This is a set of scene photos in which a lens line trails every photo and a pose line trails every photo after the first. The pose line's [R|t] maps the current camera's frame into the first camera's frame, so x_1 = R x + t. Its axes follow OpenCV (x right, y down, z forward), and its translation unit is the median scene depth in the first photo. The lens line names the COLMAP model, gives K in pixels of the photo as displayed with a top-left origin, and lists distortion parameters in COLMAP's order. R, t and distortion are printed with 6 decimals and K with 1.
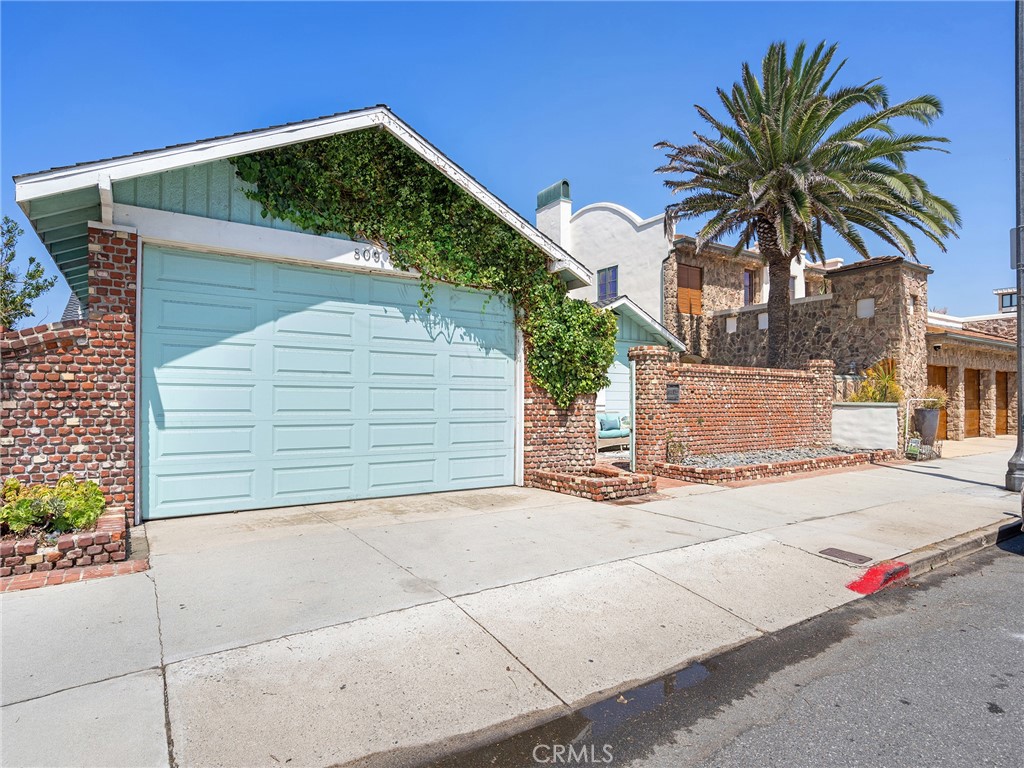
lens RADIAL K [[562.8, 0, 512.1], [0, 562.8, 389.4], [0, 0, 1]] dist [-0.004632, -0.000317]
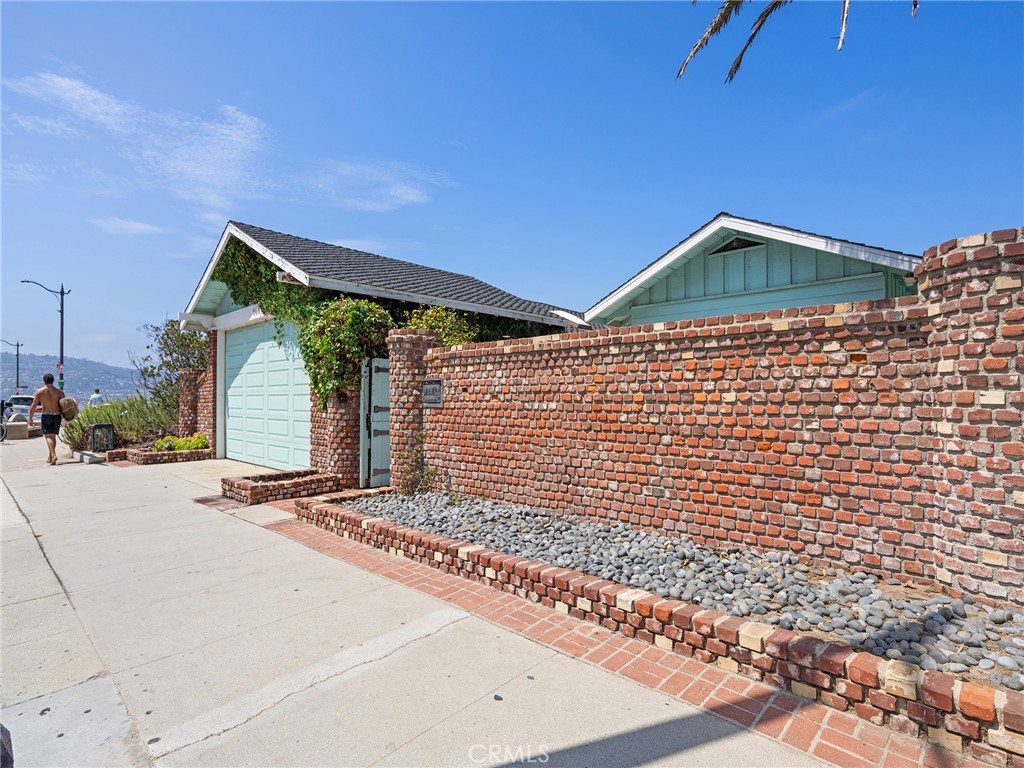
lens RADIAL K [[525.3, 0, 511.7], [0, 525.3, 387.8], [0, 0, 1]] dist [0.003991, 0.000165]
pose [[0.226365, -0.028337, -0.973630, 0.885967], [0.018442, 0.999522, -0.024803, 0.017065], [0.973868, -0.012341, 0.226780, 0.915391]]
